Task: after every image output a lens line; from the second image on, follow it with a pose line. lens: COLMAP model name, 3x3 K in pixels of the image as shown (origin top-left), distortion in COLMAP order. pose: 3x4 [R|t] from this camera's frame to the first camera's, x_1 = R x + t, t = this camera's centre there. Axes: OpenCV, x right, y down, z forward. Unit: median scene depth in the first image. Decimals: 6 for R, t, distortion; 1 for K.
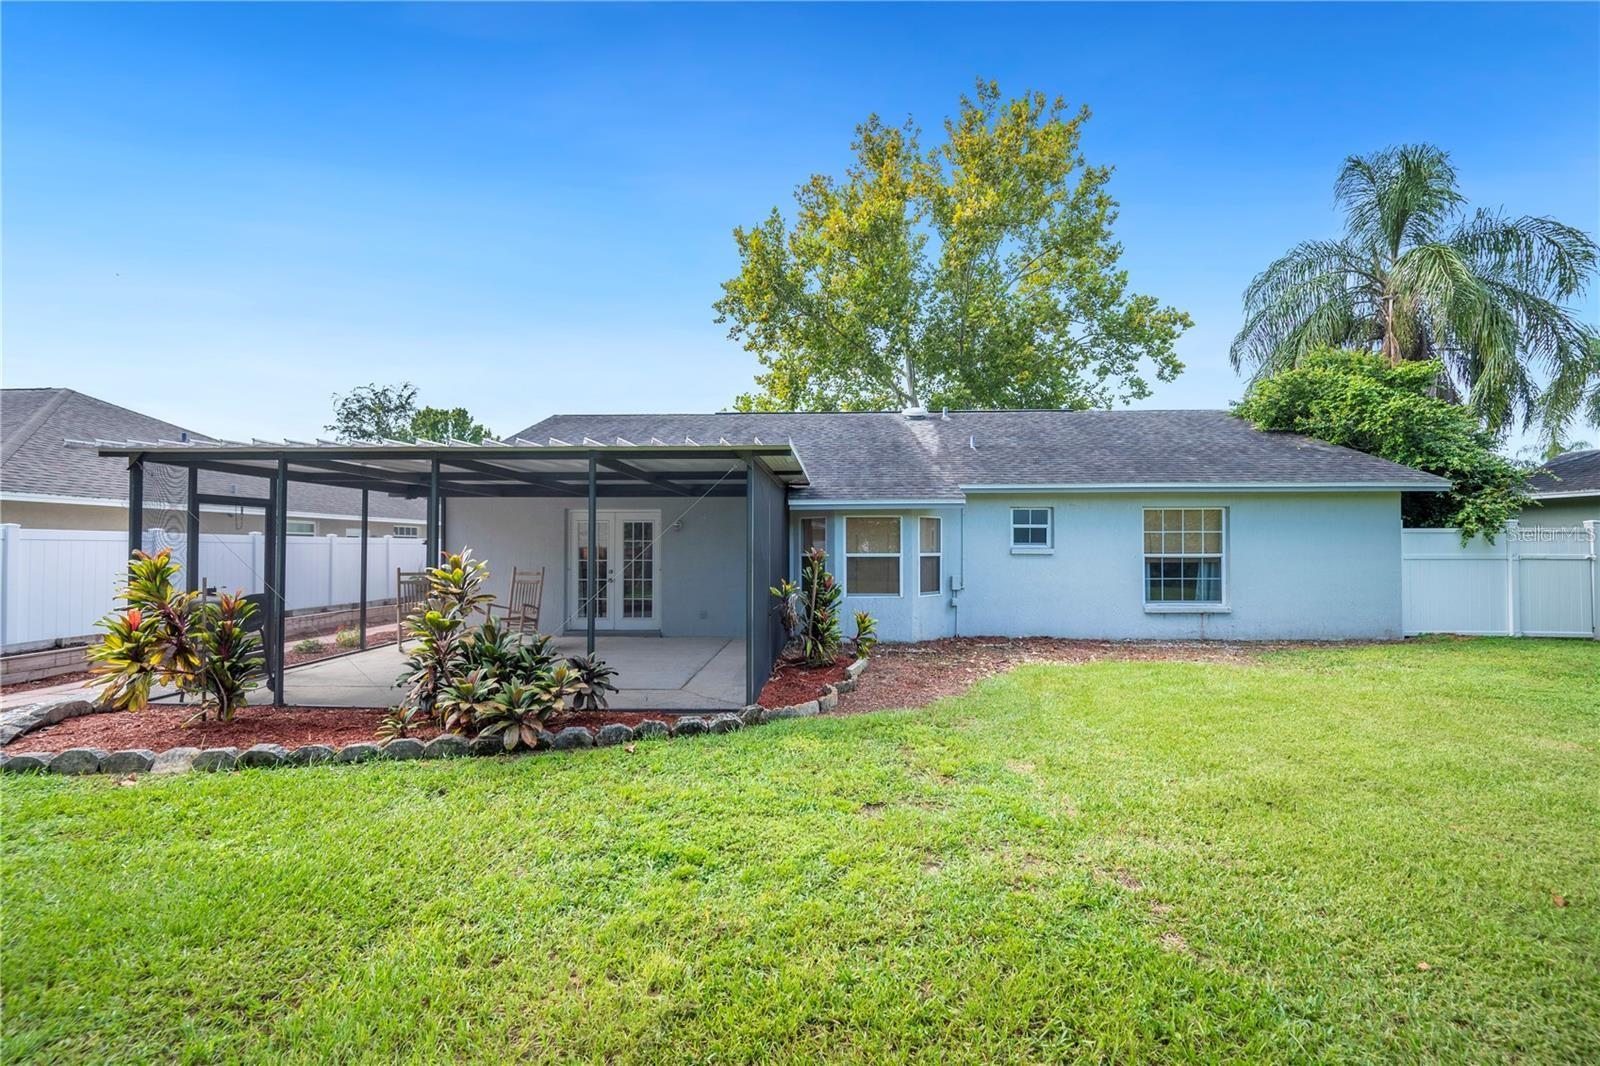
lens RADIAL K [[643.2, 0, 803.8], [0, 643.2, 542.2], [0, 0, 1]] dist [0.000460, 0.000246]
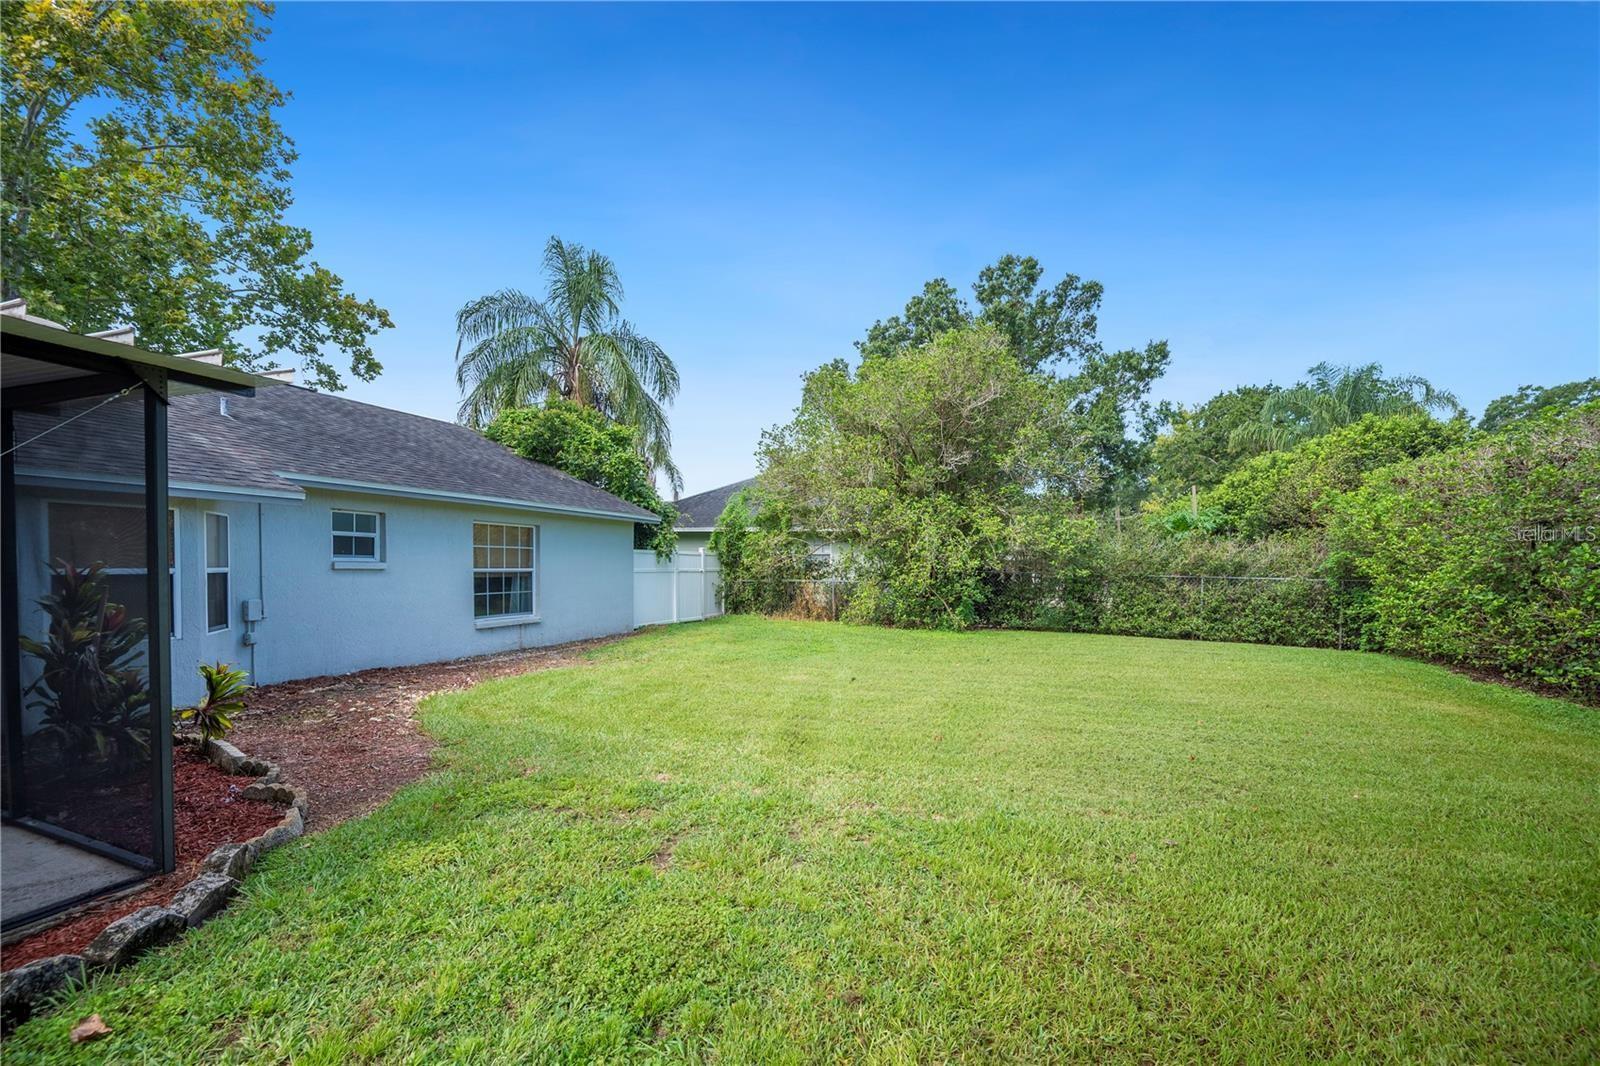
lens RADIAL K [[655.2, 0, 811.1], [0, 655.2, 579.2], [0, 0, 1]] dist [0.022863, 0.000003]
pose [[0.331559, -0.017066, 0.943280, -0.237736], [-0.014580, 0.999624, 0.023210, 0.003575], [-0.943322, -0.021448, 0.331185, 0.187653]]
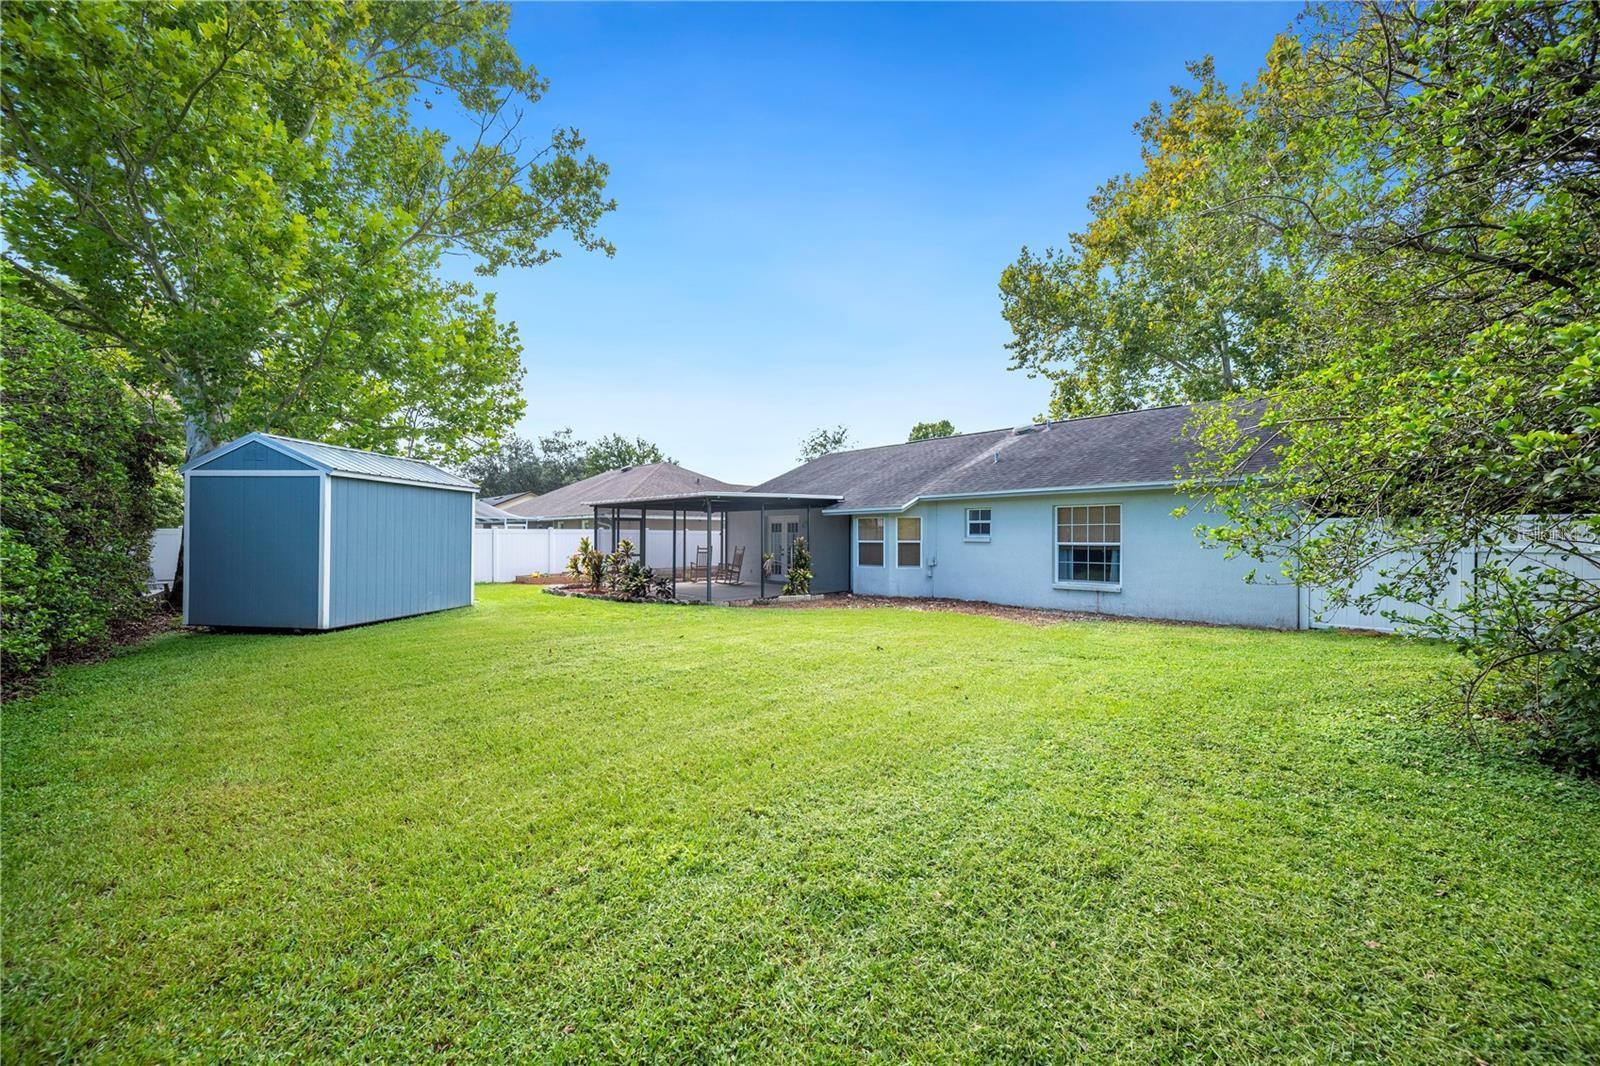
lens RADIAL K [[643.2, 0, 803.8], [0, 643.2, 542.2], [0, 0, 1]] dist [0.000460, 0.000246]
pose [[0.694947, 0.005993, -0.719036, 1.083625], [0.007951, 0.999840, 0.016018, -0.006214], [0.719017, -0.016849, 0.694788, -0.241646]]
